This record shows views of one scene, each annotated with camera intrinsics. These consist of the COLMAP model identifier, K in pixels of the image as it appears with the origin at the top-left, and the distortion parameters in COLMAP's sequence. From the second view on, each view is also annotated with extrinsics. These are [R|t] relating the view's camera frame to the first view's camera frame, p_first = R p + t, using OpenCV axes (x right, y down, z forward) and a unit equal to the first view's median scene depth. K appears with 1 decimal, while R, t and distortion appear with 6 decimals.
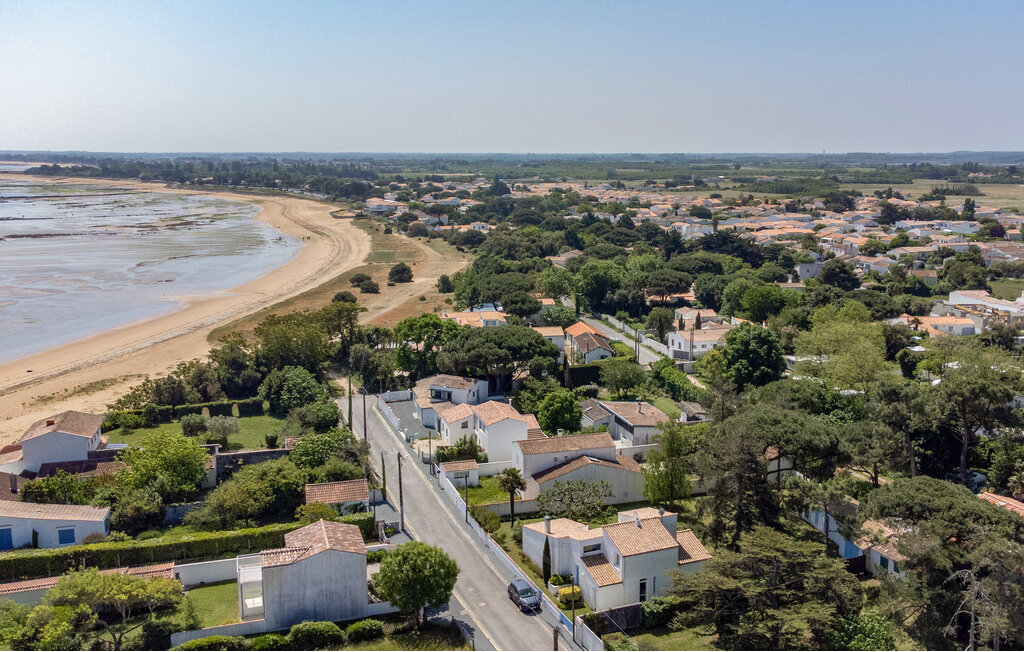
lens RADIAL K [[864.4, 0, 512.0], [0, 864.4, 326.0], [0, 0, 1]] dist [0.032364, 0.002383]
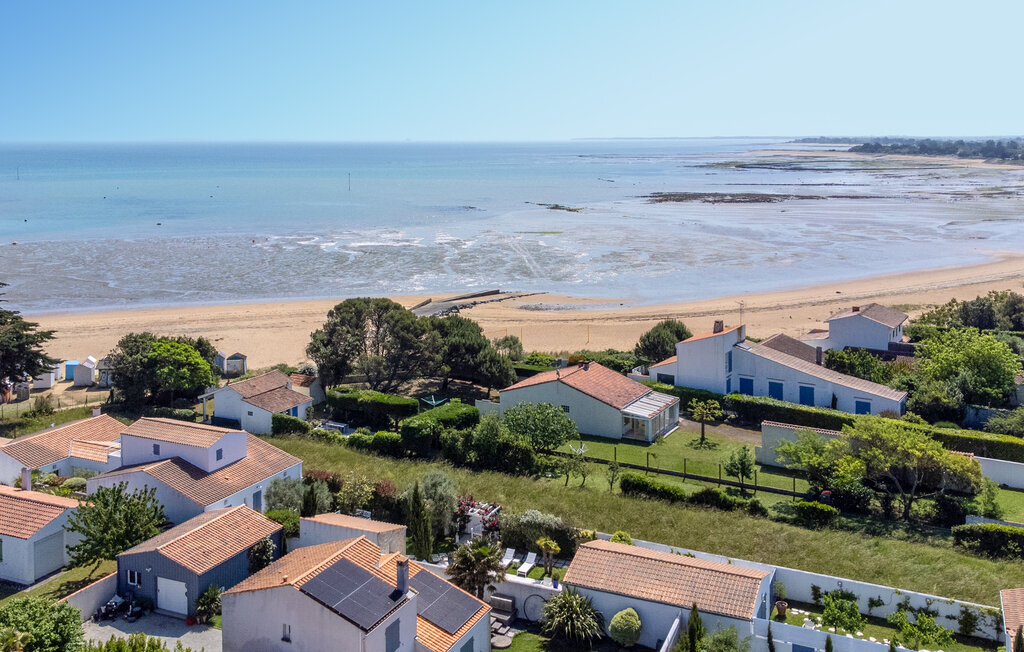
lens RADIAL K [[864.4, 0, 512.0], [0, 864.4, 326.0], [0, 0, 1]] dist [0.032364, 0.002383]
pose [[0.657637, 0.021046, -0.753041, -0.015573], [-0.132705, 0.987214, -0.088301, 0.200915], [0.741555, 0.158002, 0.652021, 0.021049]]
